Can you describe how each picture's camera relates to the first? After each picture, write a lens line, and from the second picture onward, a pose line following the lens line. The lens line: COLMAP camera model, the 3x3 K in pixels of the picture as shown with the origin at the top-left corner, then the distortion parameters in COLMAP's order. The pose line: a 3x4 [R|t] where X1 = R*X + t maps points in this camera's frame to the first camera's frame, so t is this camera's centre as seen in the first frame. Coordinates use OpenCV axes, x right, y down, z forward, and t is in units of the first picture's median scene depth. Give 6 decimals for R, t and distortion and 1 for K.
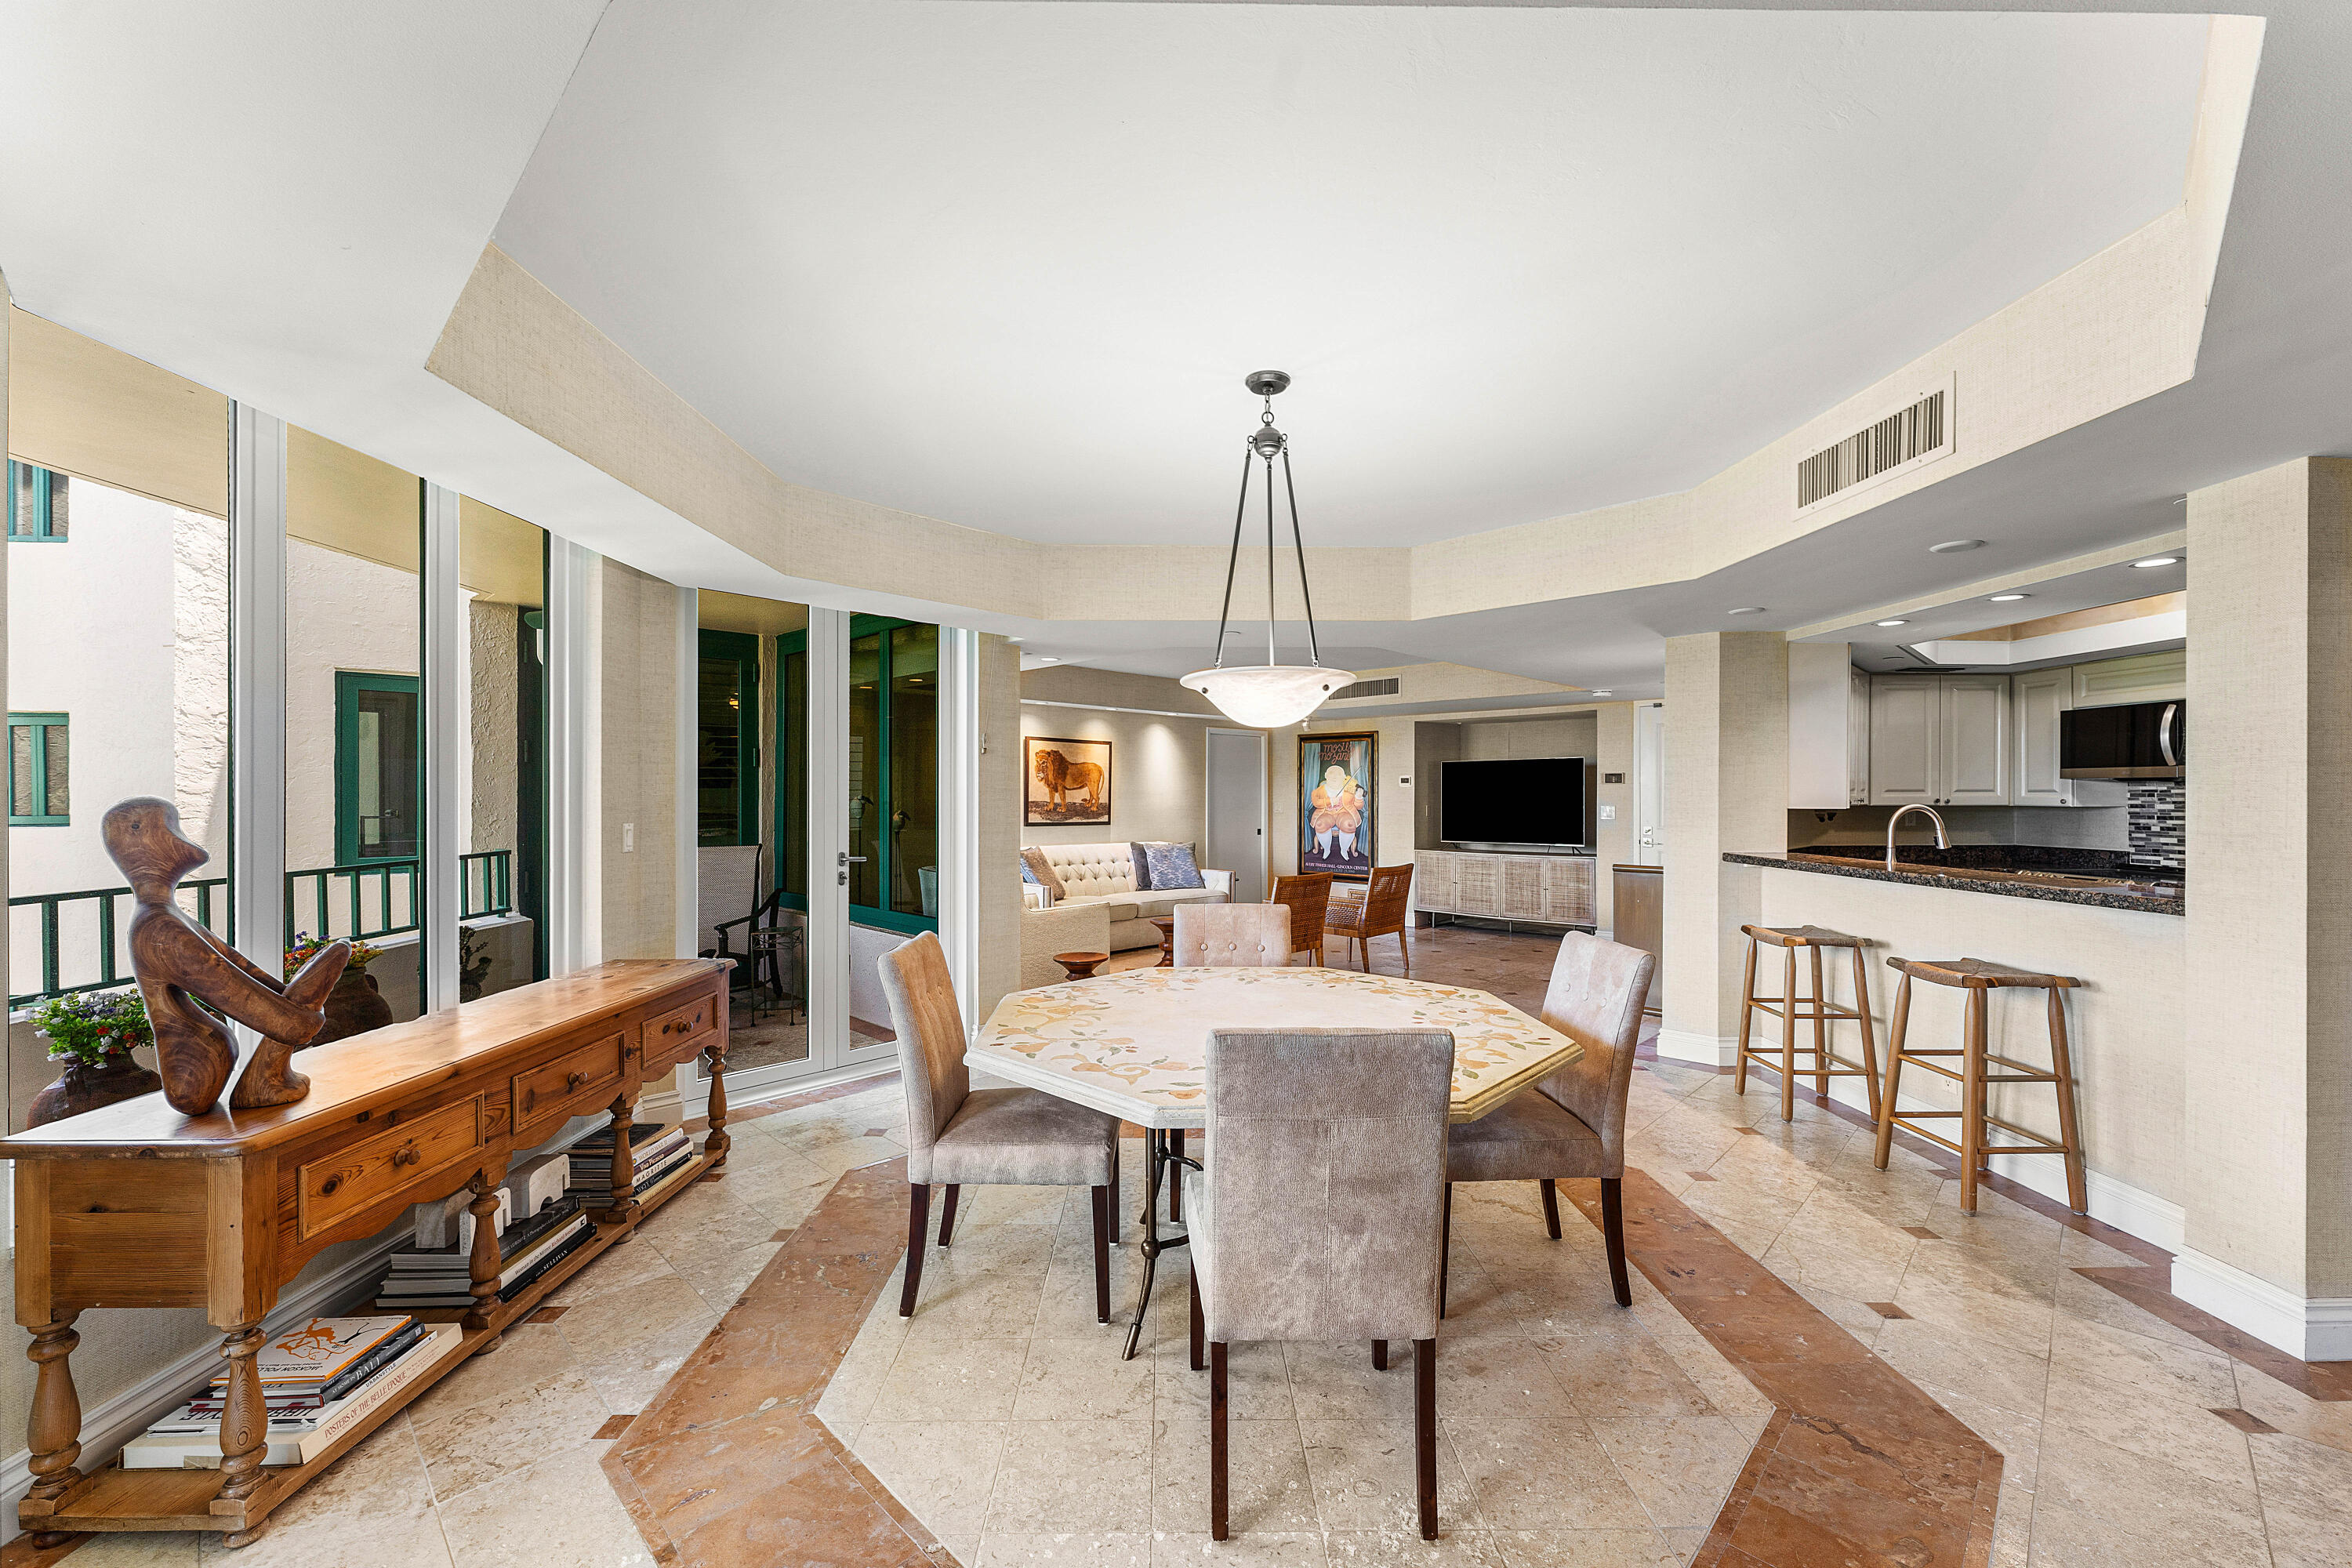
lens RADIAL K [[924.1, 0, 1226.7], [0, 924.1, 797.4], [0, 0, 1]] dist [0.000202, 0.000145]
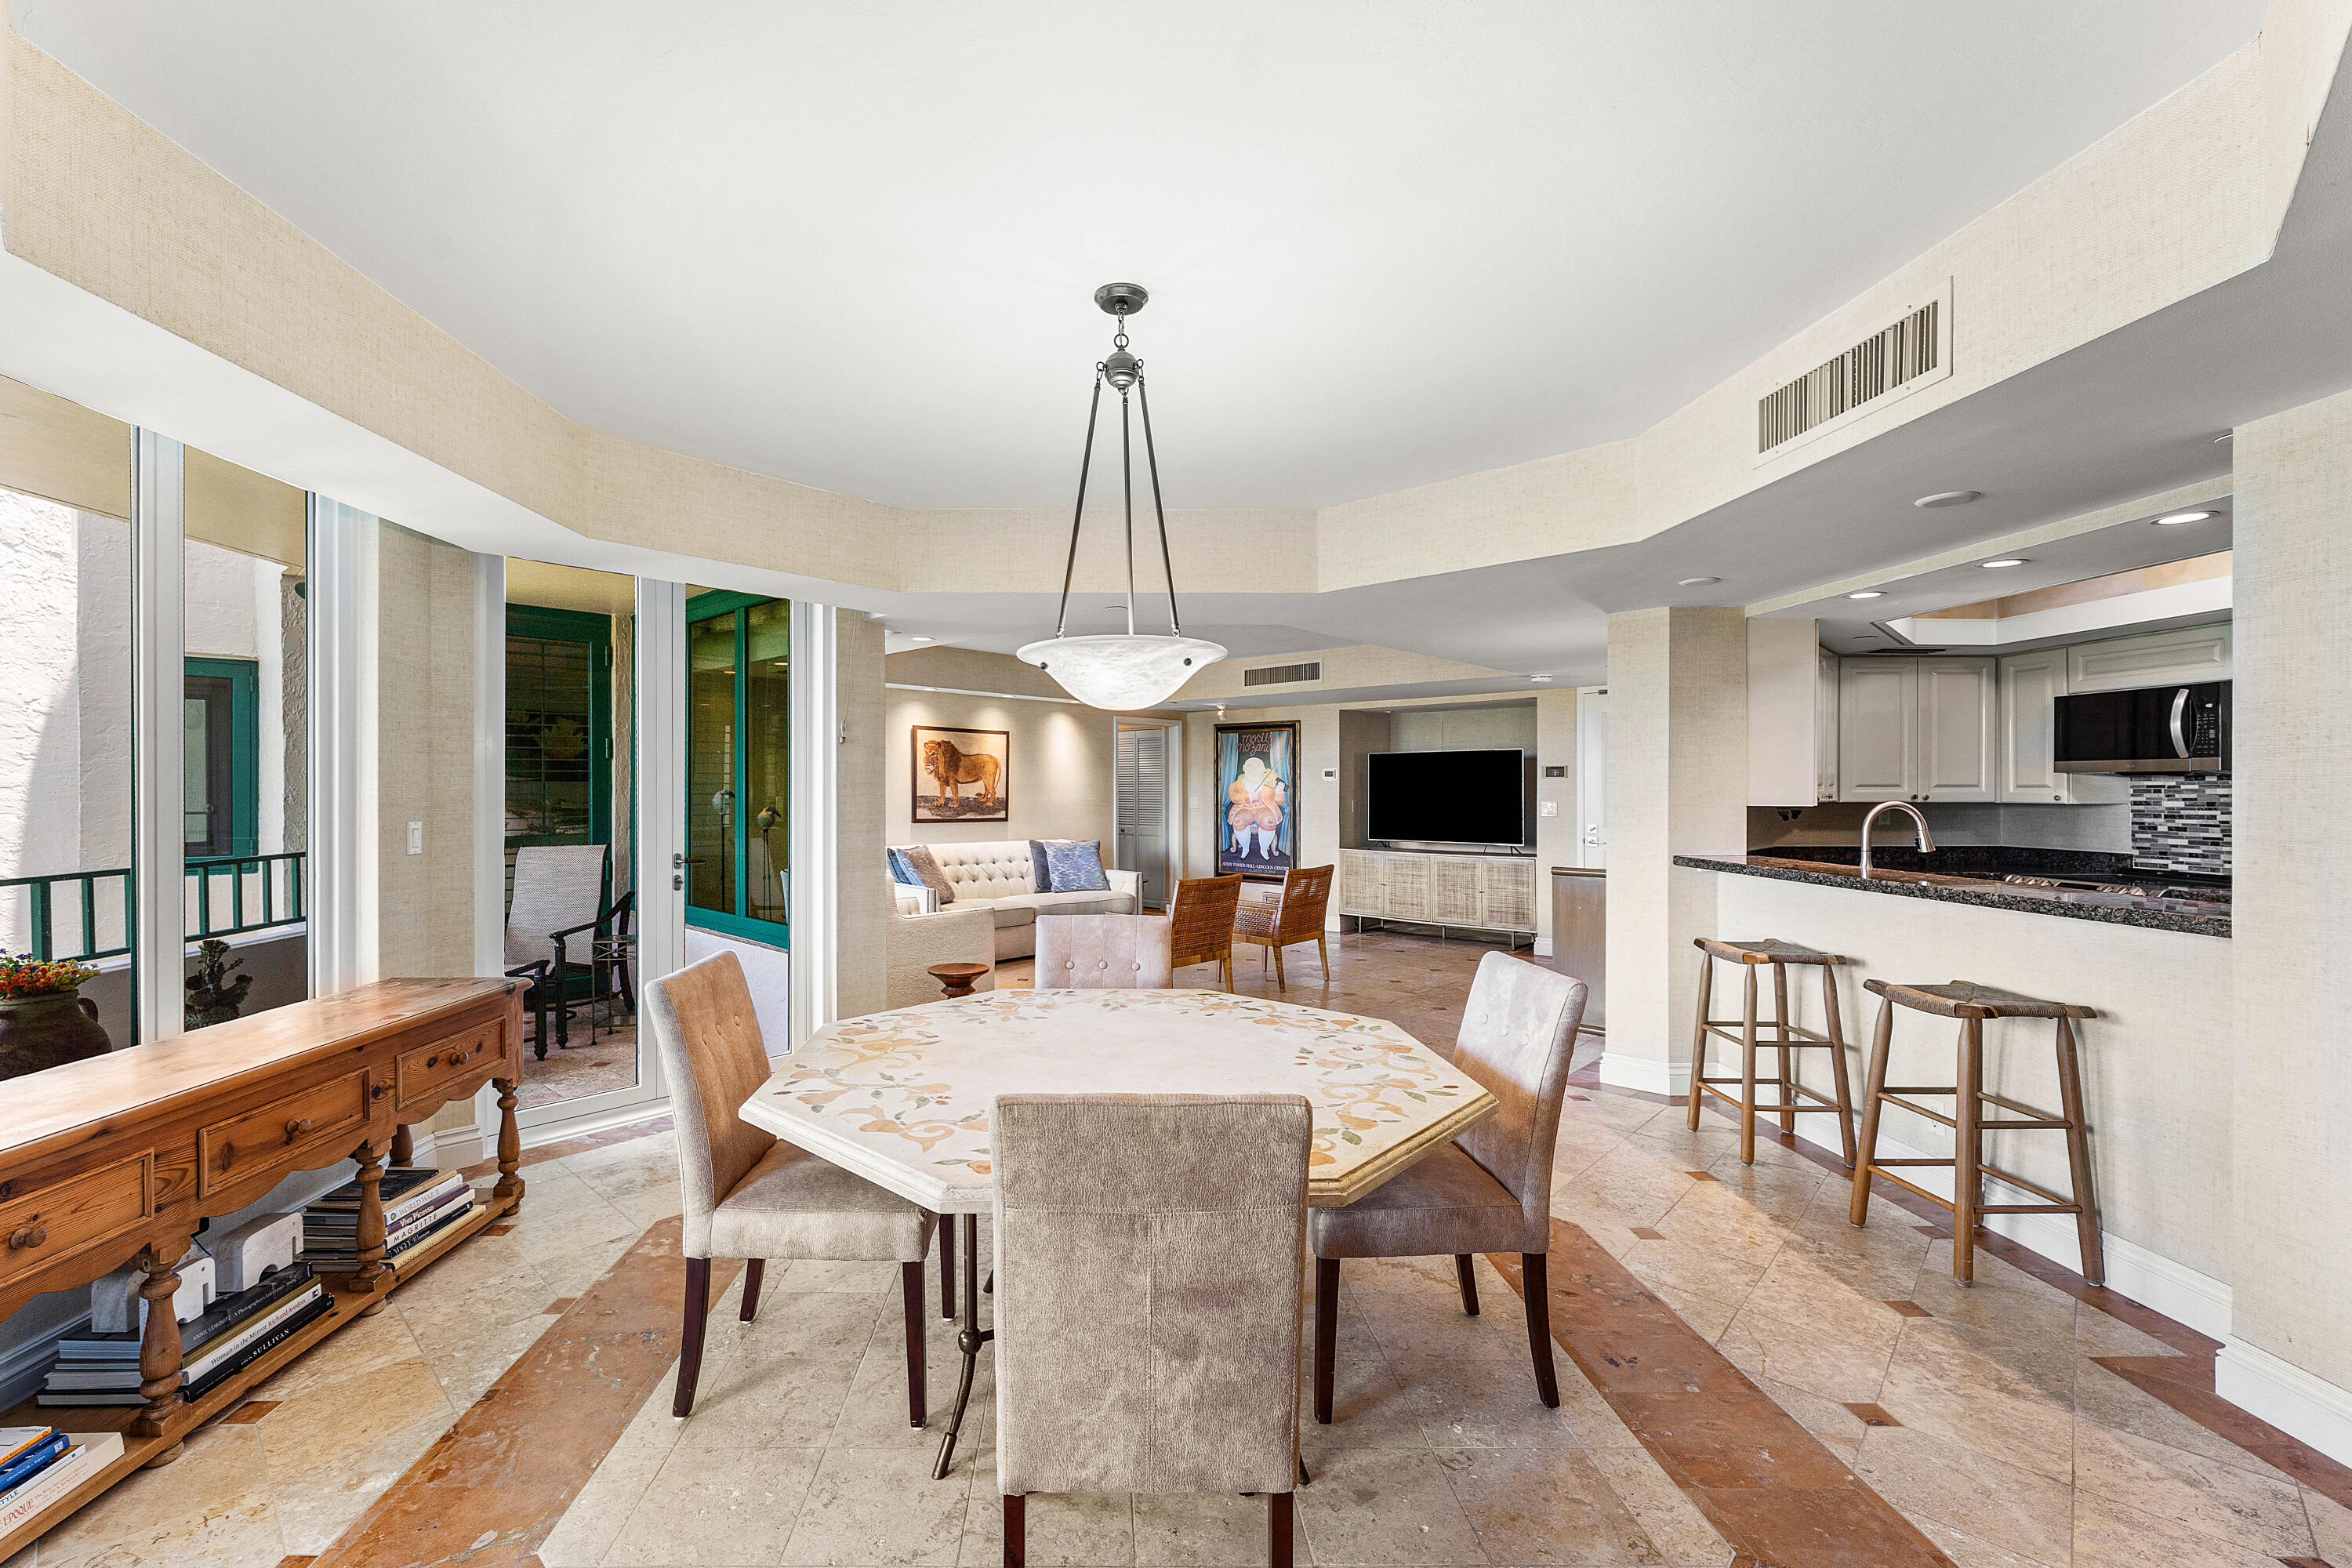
lens RADIAL K [[967.1, 0, 1141.6], [0, 967.1, 786.0], [0, 0, 1]] dist [0.000305, 0.000030]
pose [[0.999914, 0.001253, -0.013086, 0.042394], [-0.001326, 0.999984, -0.005524, -0.001074], [0.013079, 0.005541, 0.999899, 0.071145]]
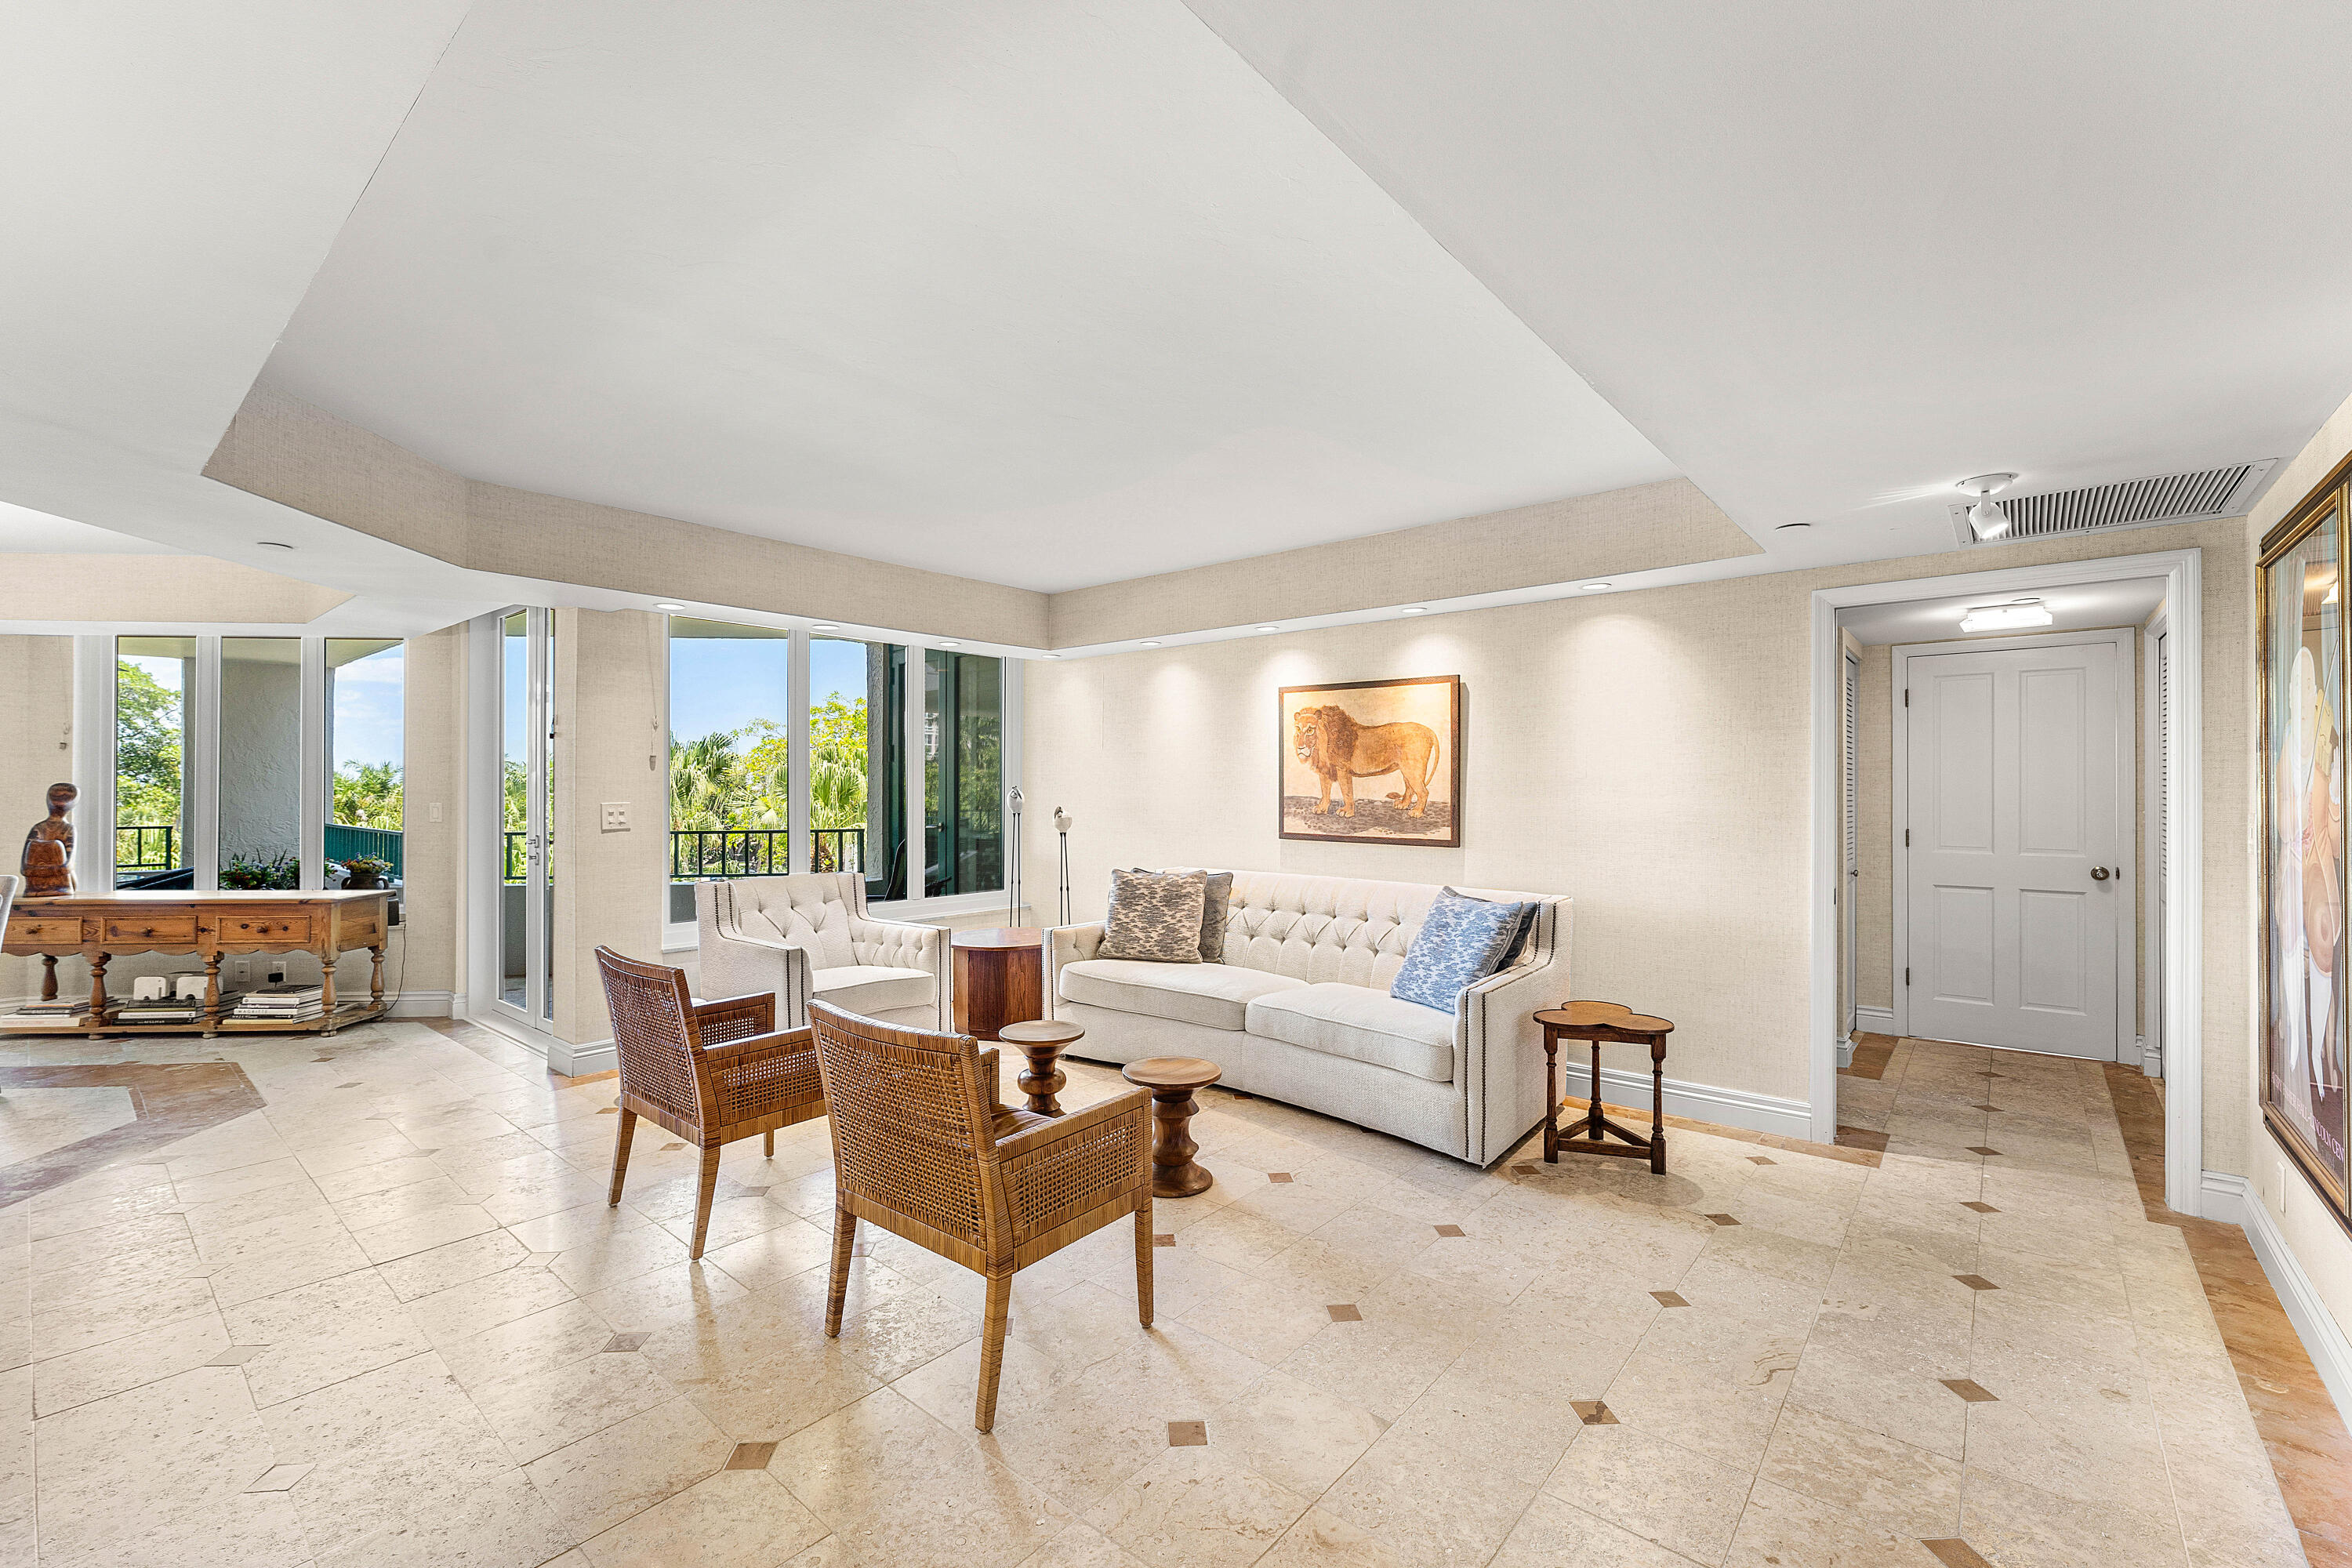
lens RADIAL K [[1072.0, 0, 1321.2], [0, 1072.0, 790.2], [0, 0, 1]] dist [-0.011658, 0.000216]
pose [[0.039707, 0.001406, -0.999210, 0.903070], [-0.002399, 0.999996, 0.001312, -0.001689], [0.999208, 0.002345, 0.039710, 1.890151]]
